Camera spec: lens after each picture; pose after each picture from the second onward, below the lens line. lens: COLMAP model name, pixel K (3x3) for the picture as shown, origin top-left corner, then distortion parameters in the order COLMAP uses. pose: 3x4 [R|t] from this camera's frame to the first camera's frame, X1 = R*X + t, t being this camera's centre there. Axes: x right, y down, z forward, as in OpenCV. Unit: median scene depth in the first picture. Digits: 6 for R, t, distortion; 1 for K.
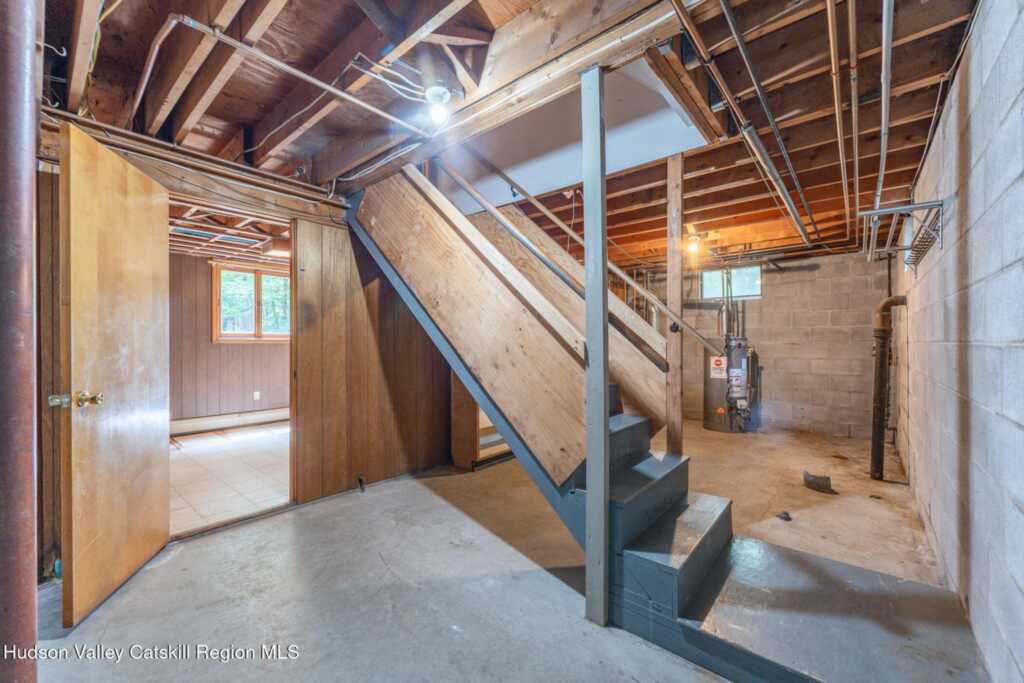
lens RADIAL K [[413.2, 0, 510.8], [0, 413.2, 341.8], [0, 0, 1]] dist [0.001358, 0.000090]
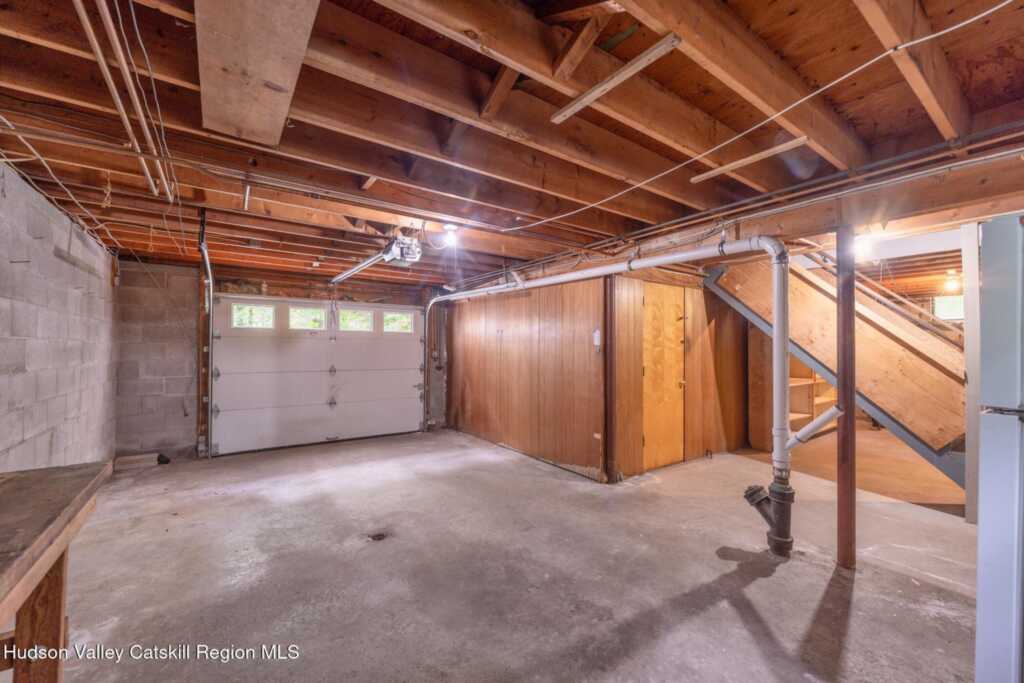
lens RADIAL K [[413.2, 0, 513.7], [0, 413.2, 343.4], [0, 0, 1]] dist [0.001358, 0.000090]
pose [[0.968696, 0.005263, -0.248193, -1.740706], [-0.009316, 0.999842, -0.015160, -0.096352], [0.248073, 0.016998, 0.968592, -1.706368]]
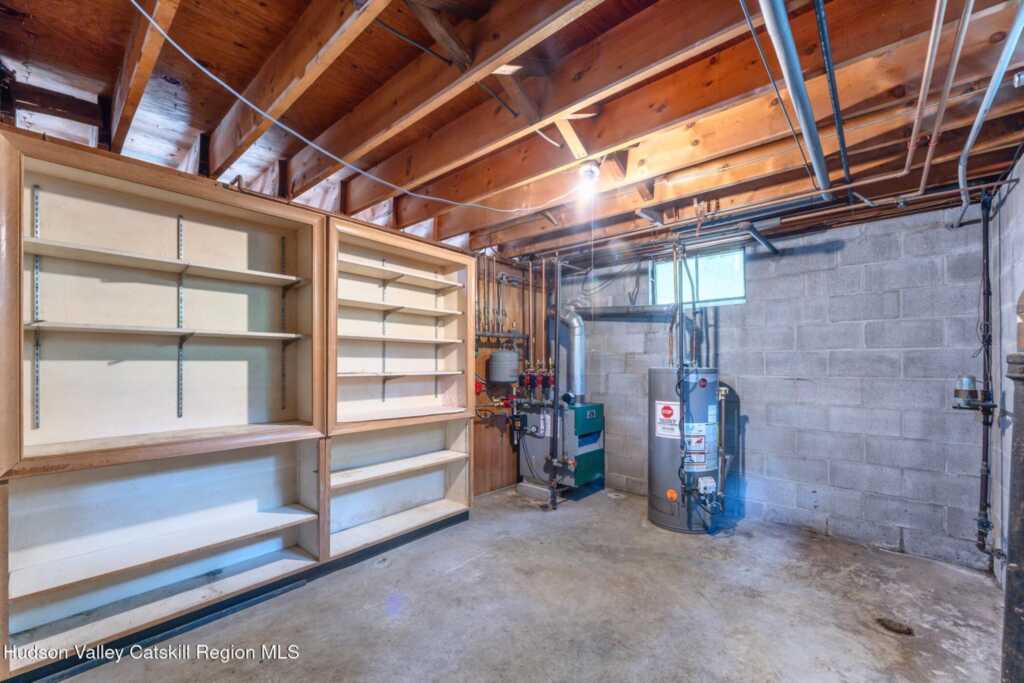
lens RADIAL K [[413.2, 0, 510.3], [0, 413.2, 362.9], [0, 0, 1]] dist [0.001358, 0.000090]
pose [[0.999761, 0.001547, -0.021815, 0.292466], [-0.001726, 0.999965, -0.008179, -0.012804], [0.021801, 0.008214, 0.999729, 0.411808]]
